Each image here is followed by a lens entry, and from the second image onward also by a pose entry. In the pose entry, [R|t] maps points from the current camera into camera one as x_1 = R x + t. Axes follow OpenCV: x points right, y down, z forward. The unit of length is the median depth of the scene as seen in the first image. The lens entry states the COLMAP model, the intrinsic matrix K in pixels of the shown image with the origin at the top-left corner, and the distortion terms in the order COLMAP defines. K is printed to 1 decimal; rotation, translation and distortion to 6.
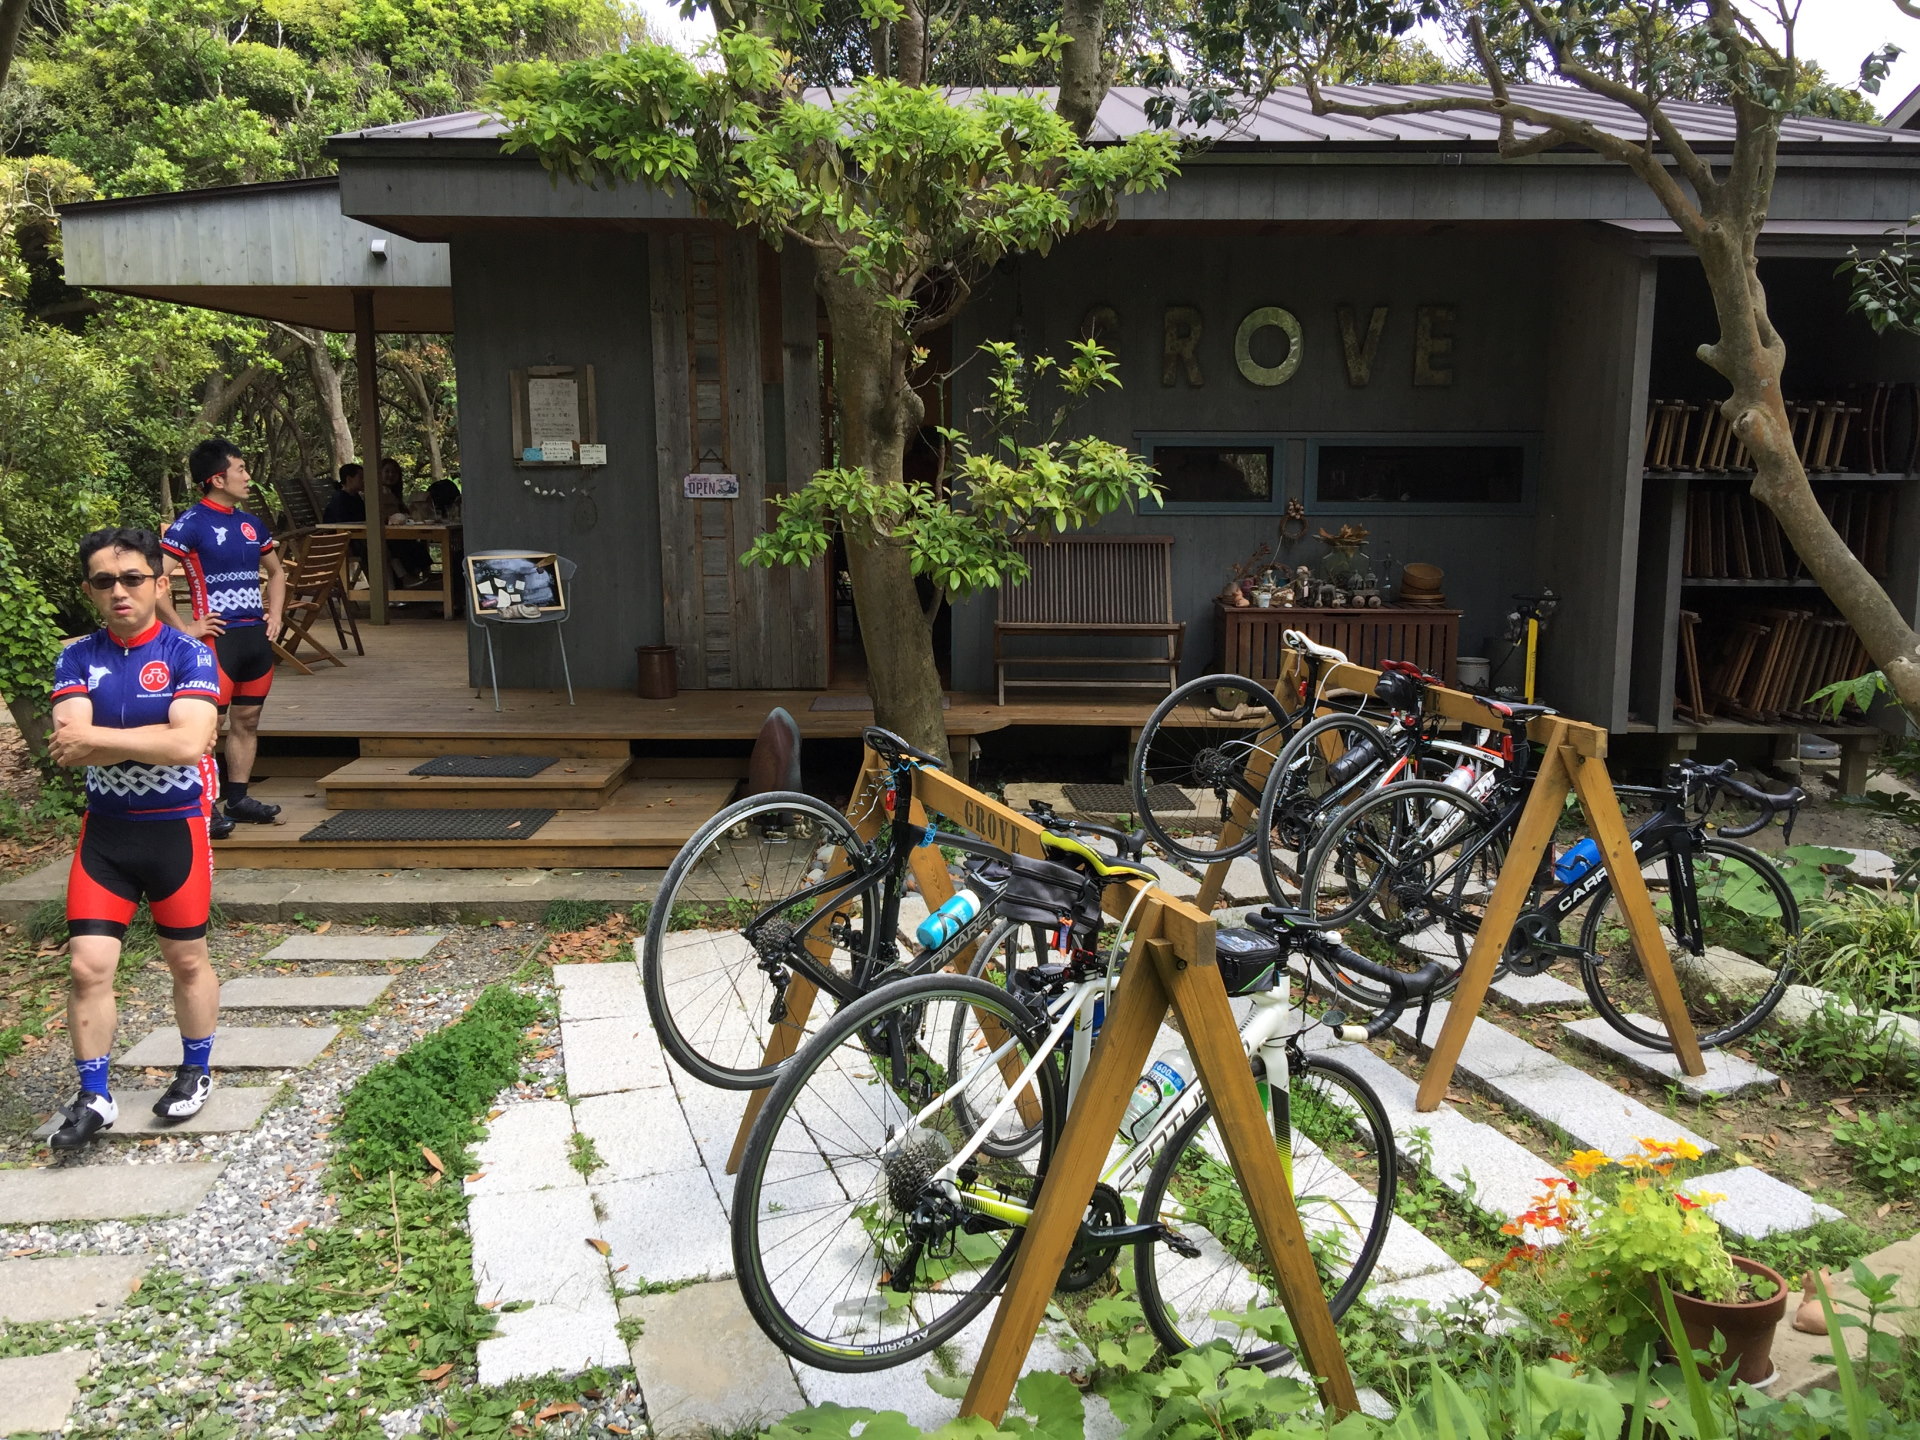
lens RADIAL K [[1671.4, 0, 960.0], [0, 1671.4, 720.0], [0, 0, 1]] dist [0.078422, -0.000125]
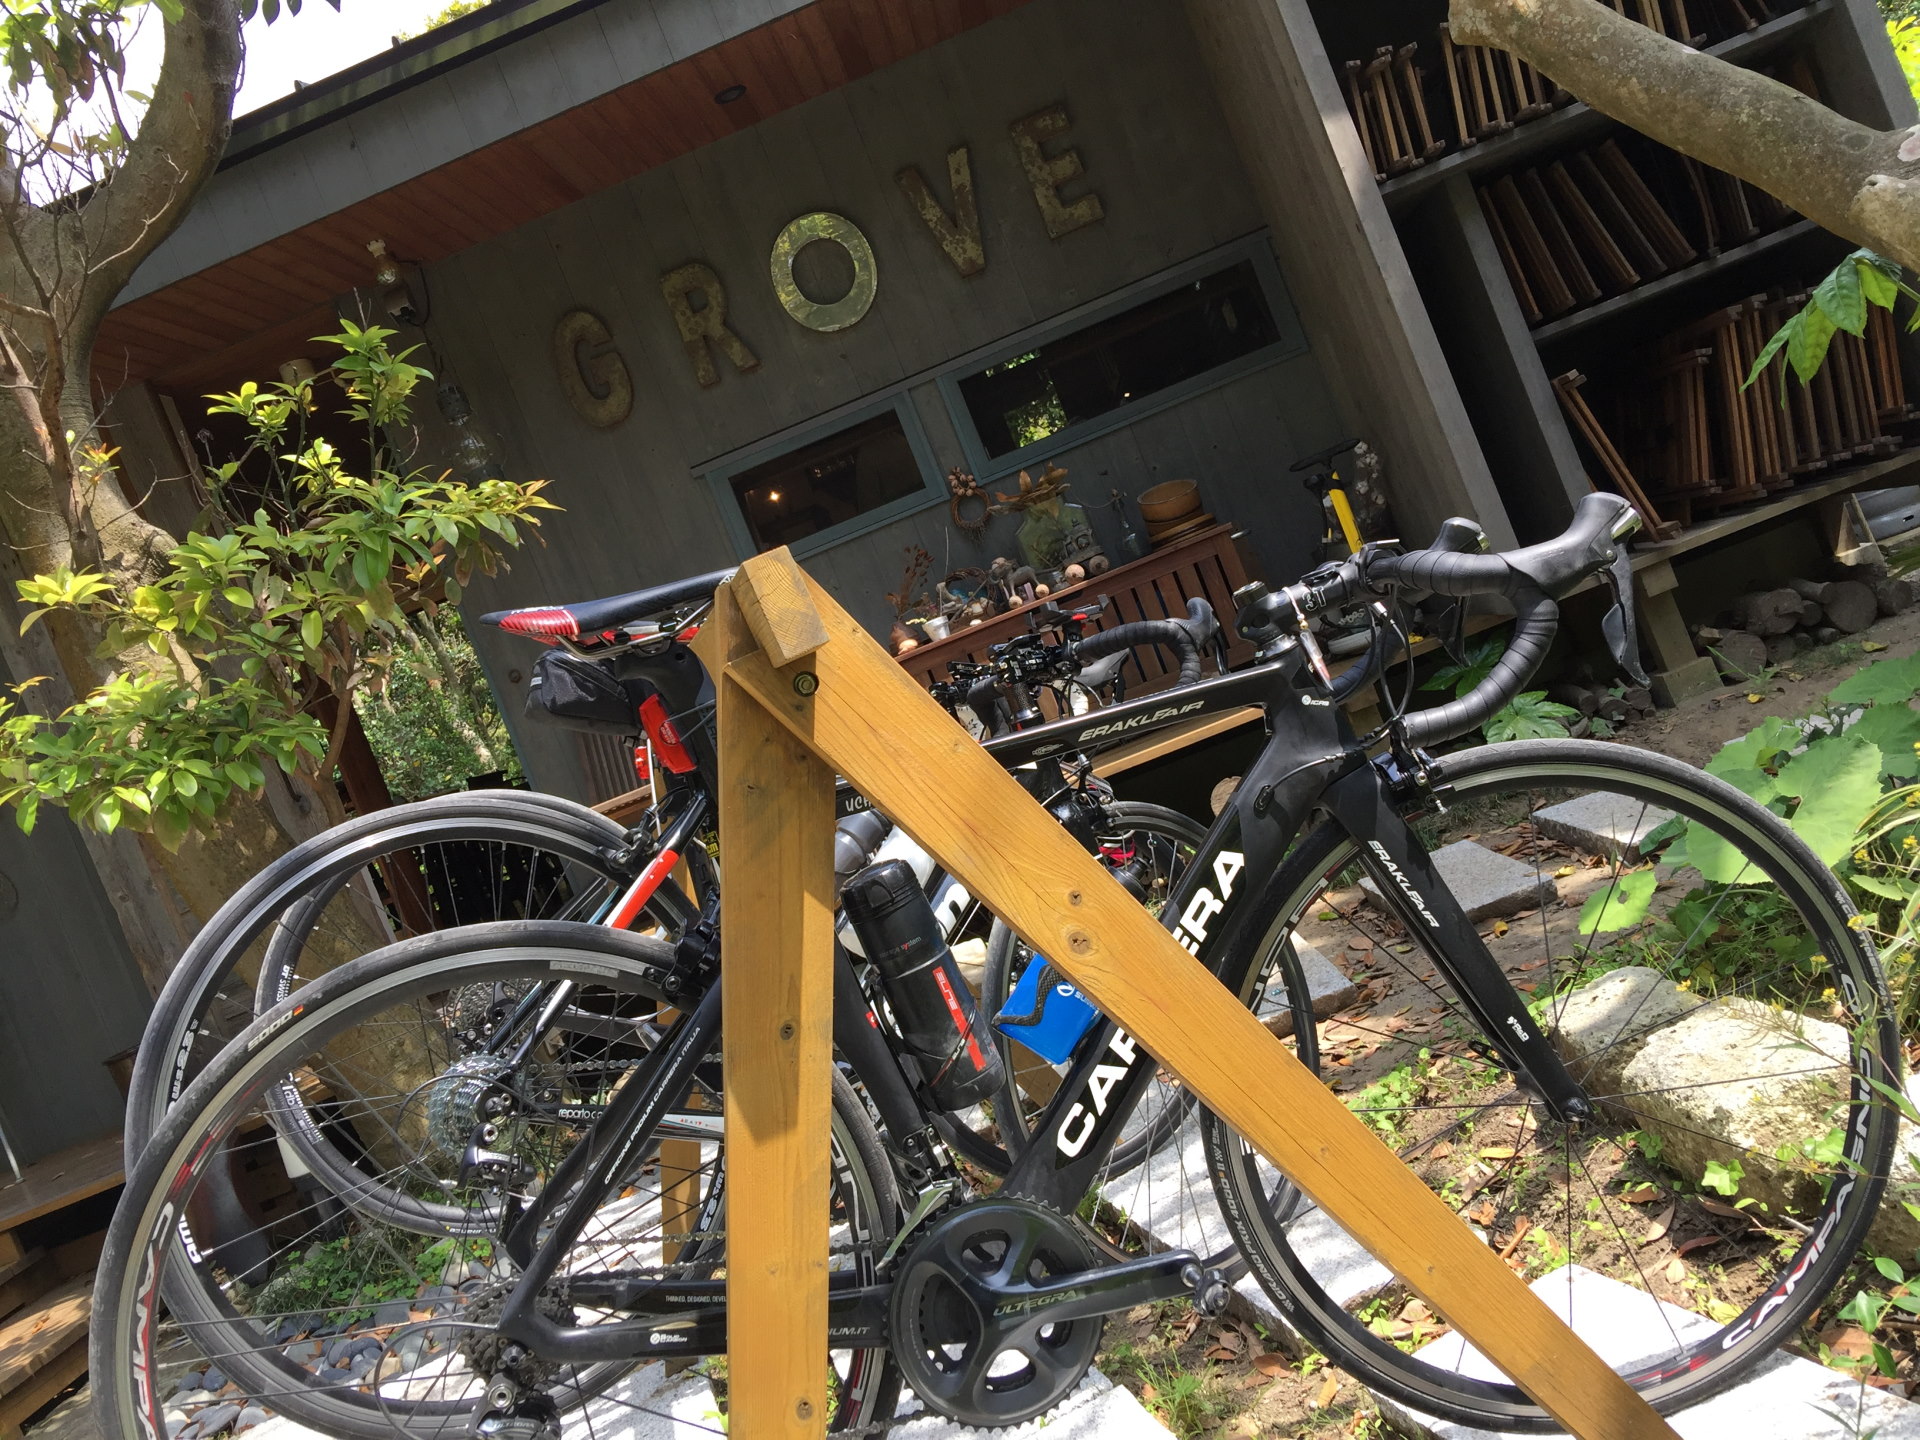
lens RADIAL K [[1671.4, 0, 960.0], [0, 1671.4, 720.0], [0, 0, 1]] dist [0.078422, -0.000125]
pose [[0.924975, -0.374565, -0.064210, 0.209846], [0.365391, 0.923003, -0.120643, 0.037407], [0.104454, 0.088130, 0.990617, 0.373334]]
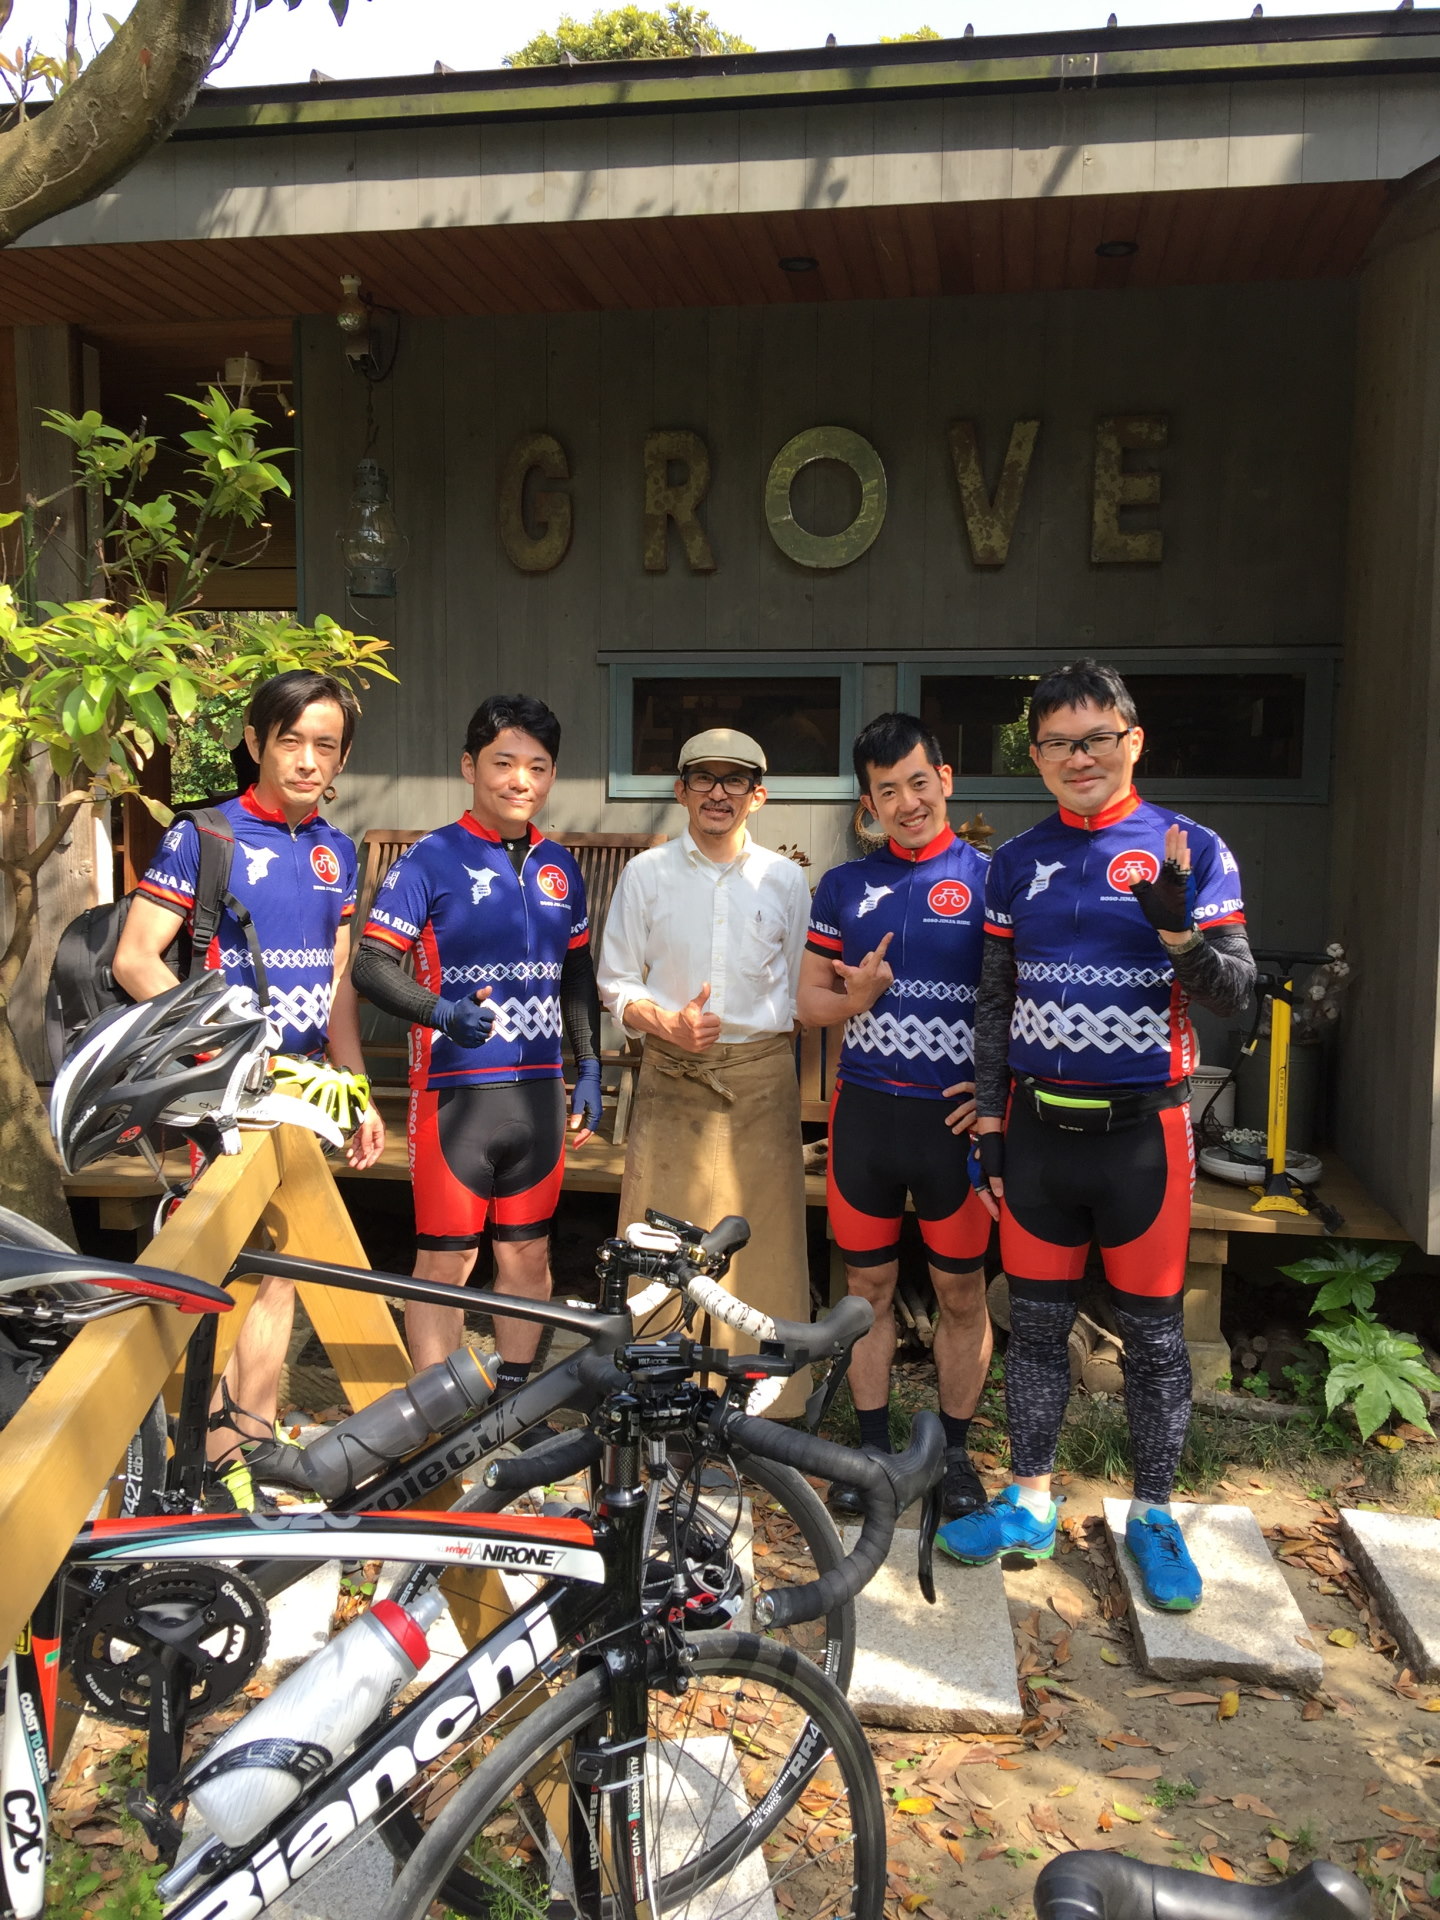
lens RADIAL K [[1671.4, 0, 720.0], [0, 1671.4, 960.0], [0, 0, 1]] dist [0.078422, -0.000125]
pose [[0.988431, 0.018802, -0.150501, 0.236091], [-0.028752, 0.997522, -0.064215, -0.032987], [0.148921, 0.067799, 0.986522, 0.457911]]
